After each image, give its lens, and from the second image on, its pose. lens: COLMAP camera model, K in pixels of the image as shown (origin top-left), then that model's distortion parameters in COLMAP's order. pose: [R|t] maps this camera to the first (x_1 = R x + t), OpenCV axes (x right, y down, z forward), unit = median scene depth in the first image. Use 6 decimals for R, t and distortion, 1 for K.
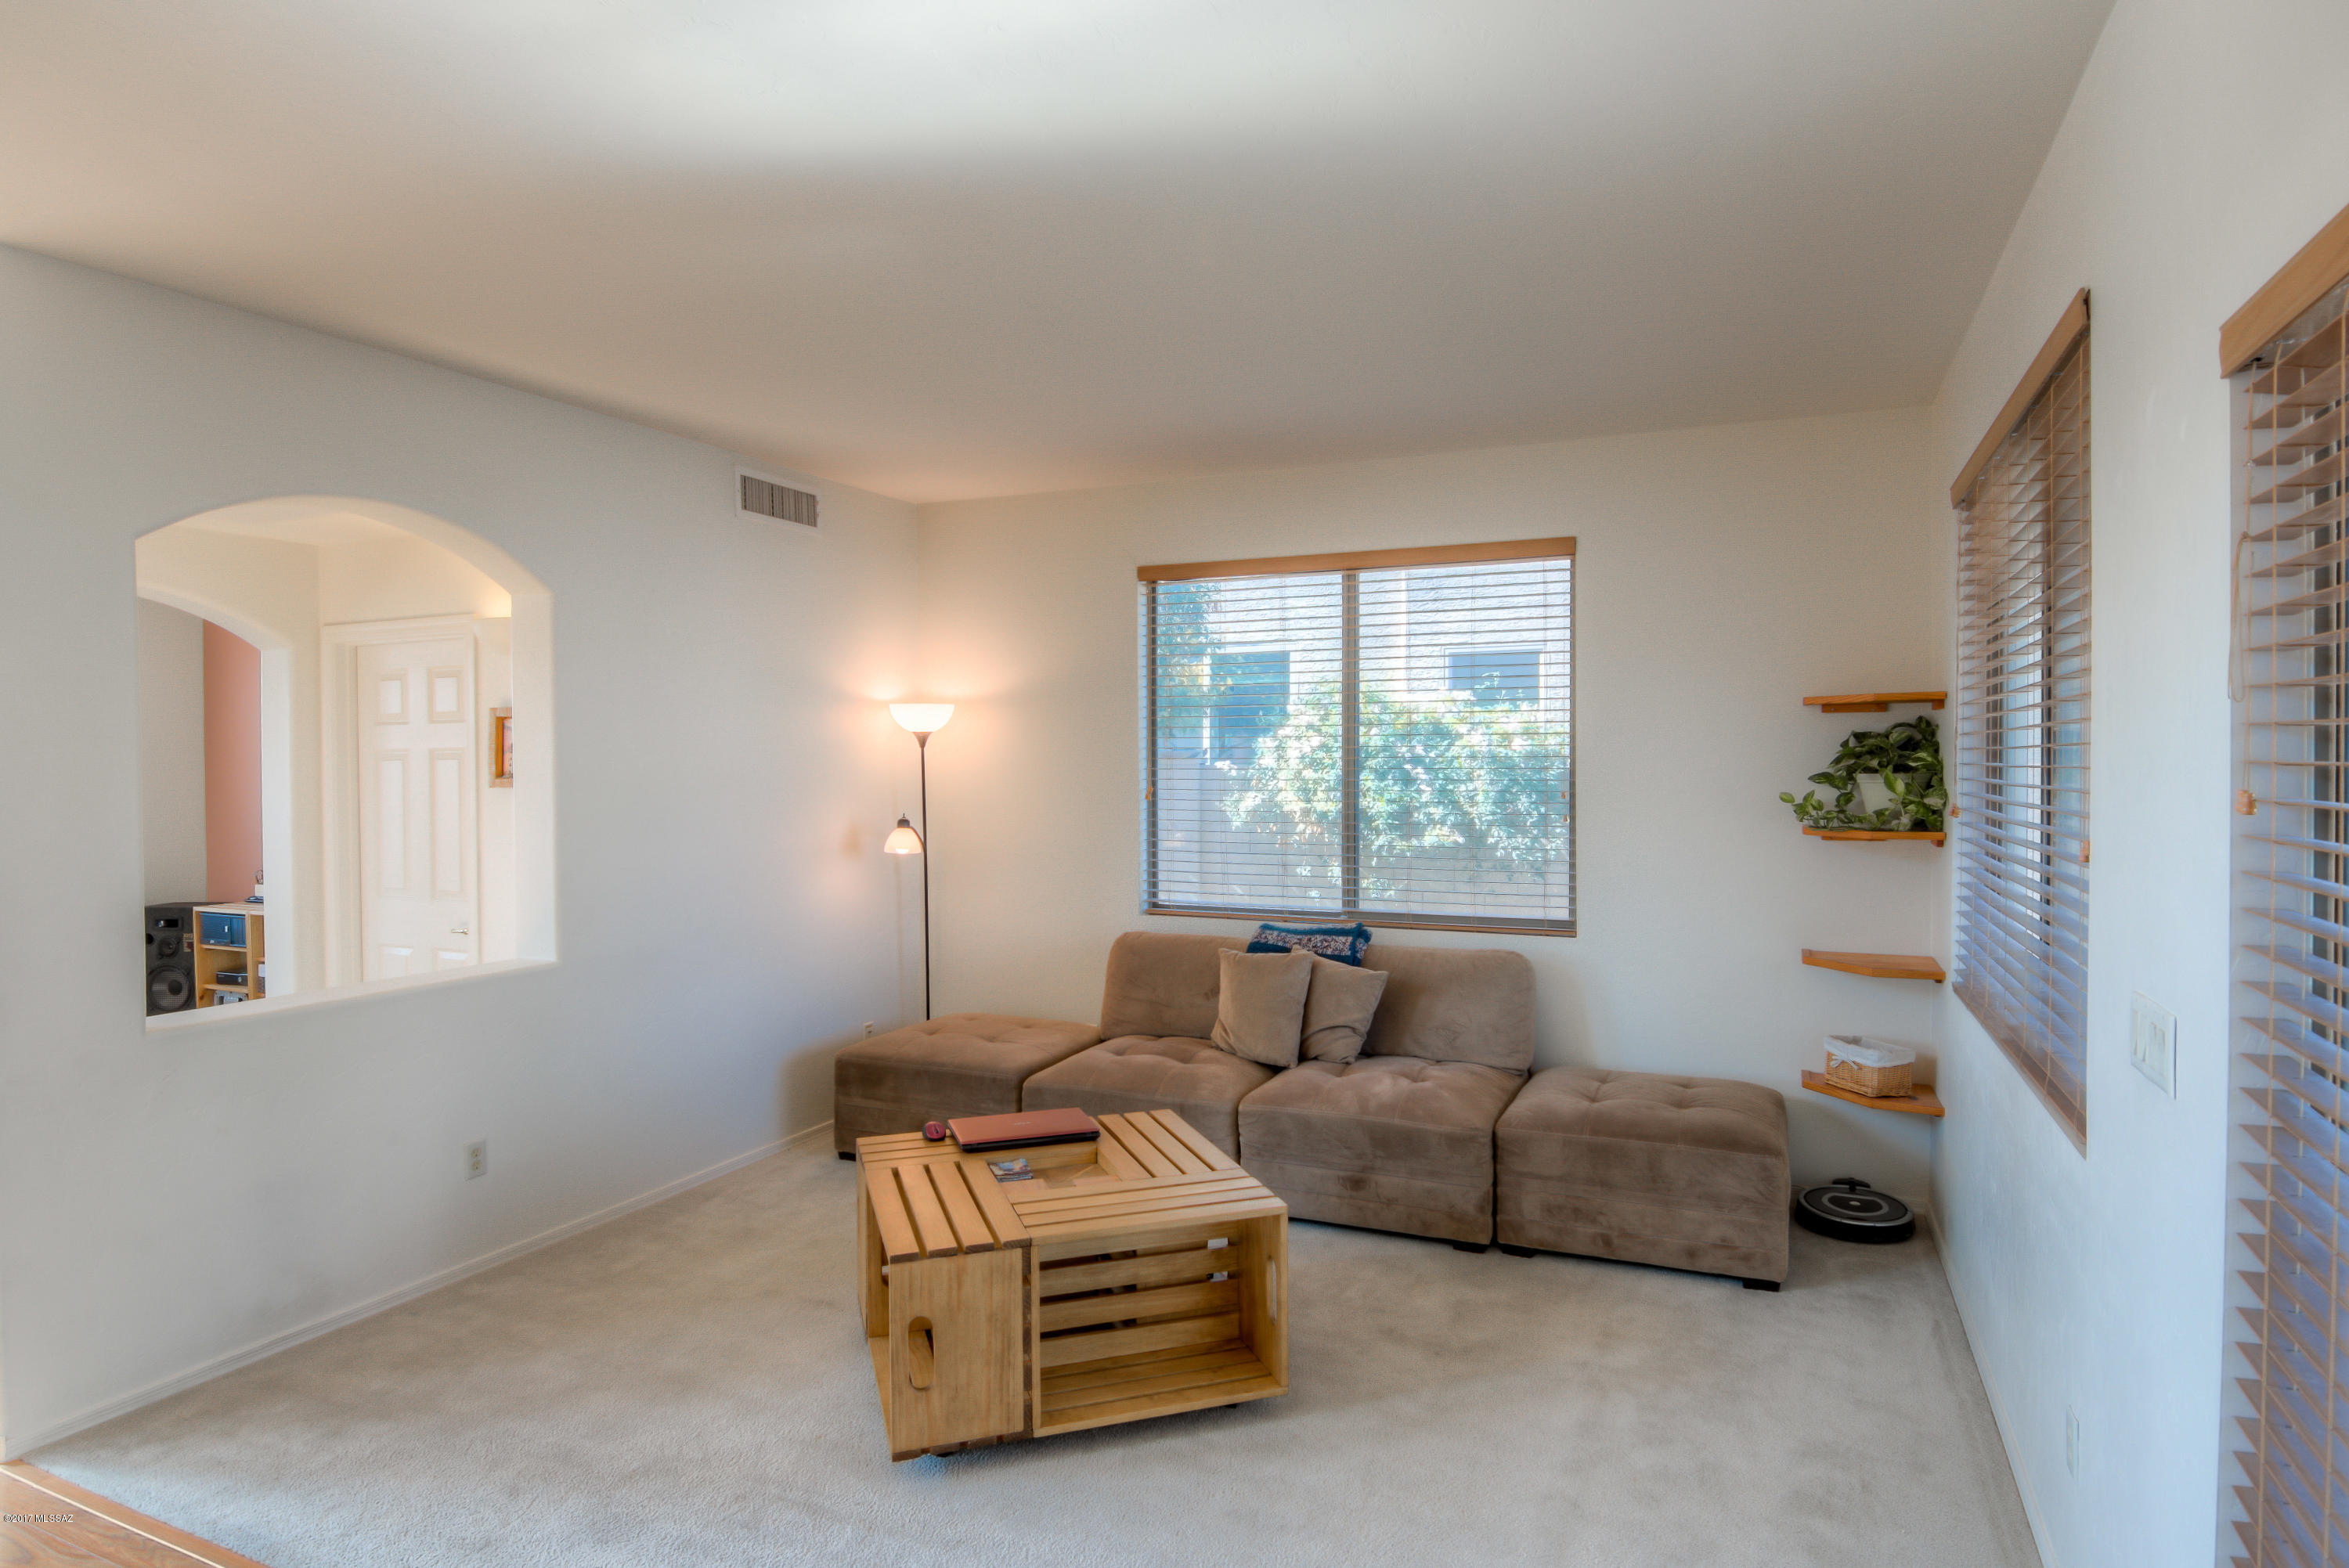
lens RADIAL K [[1290.4, 0, 1164.2], [0, 1290.4, 774.2], [0, 0, 1]] dist [-0.028266, -0.000162]
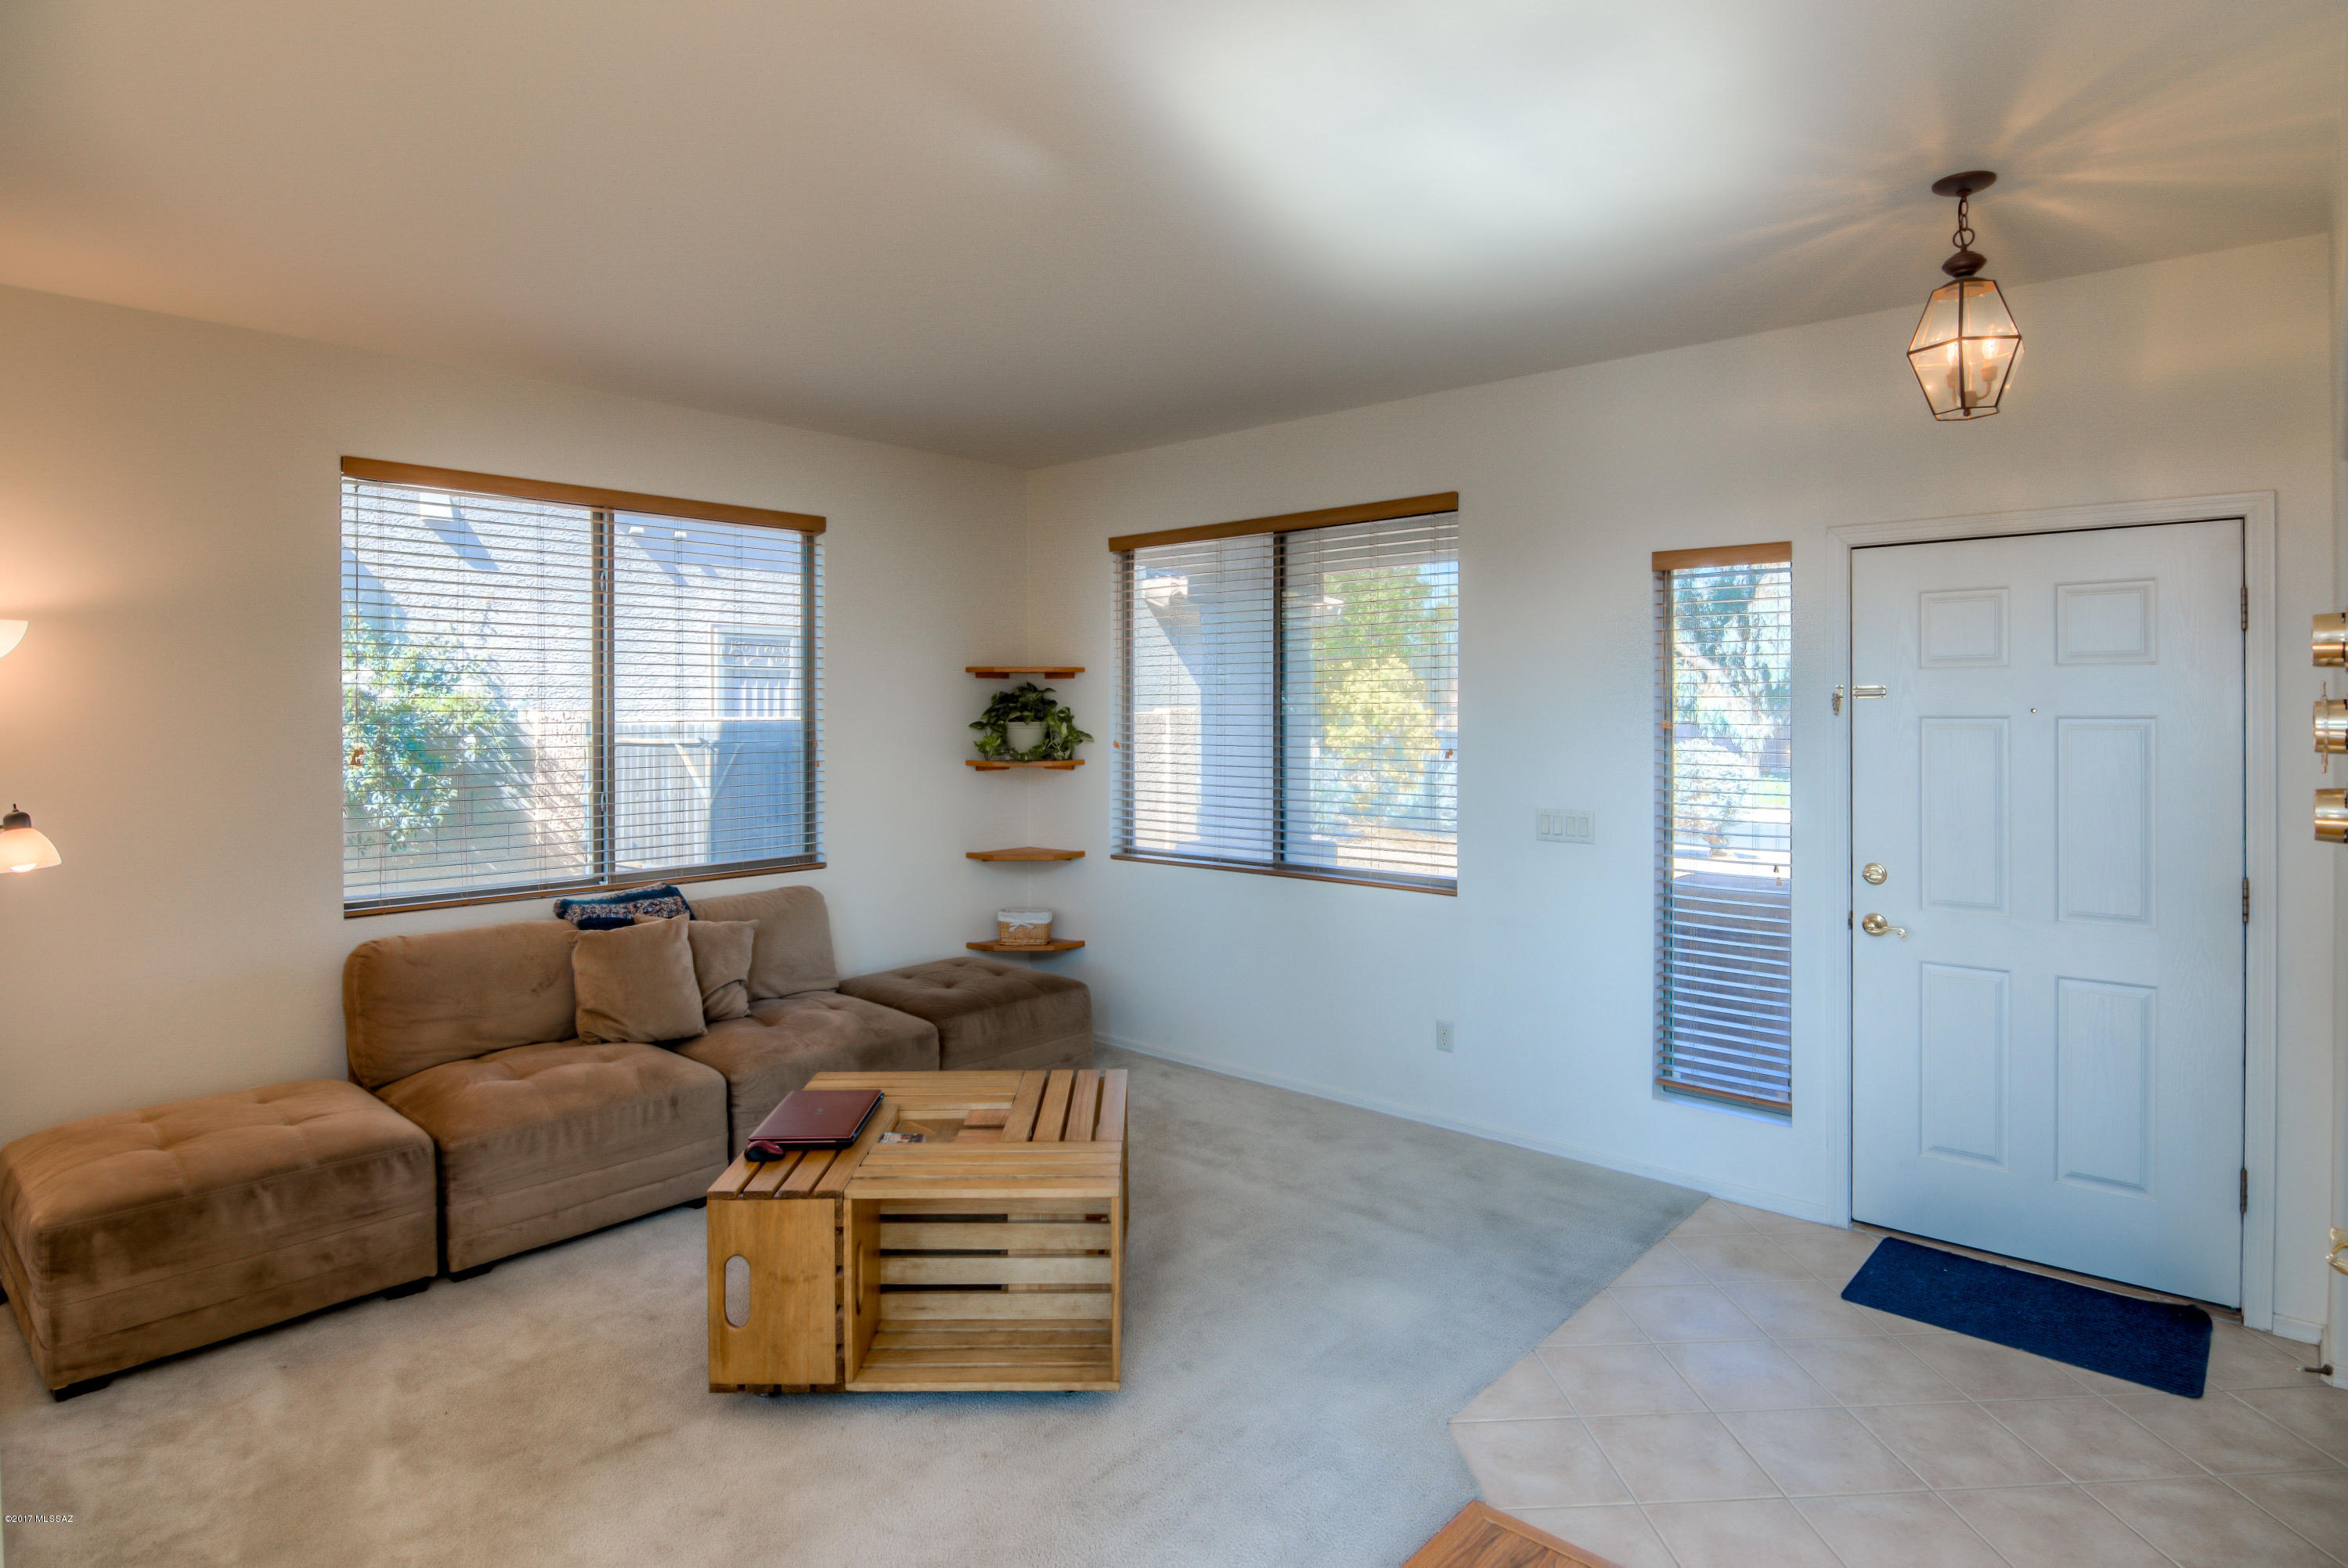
lens RADIAL K [[1287.7, 0, 1173.5], [0, 1287.7, 714.5], [0, 0, 1]] dist [0.000175, 0.000096]
pose [[0.286274, 0.000682, 0.958148, -0.708810], [0.013402, 0.999899, -0.004716, -0.000080], [-0.958054, 0.014192, 0.286236, 0.388944]]
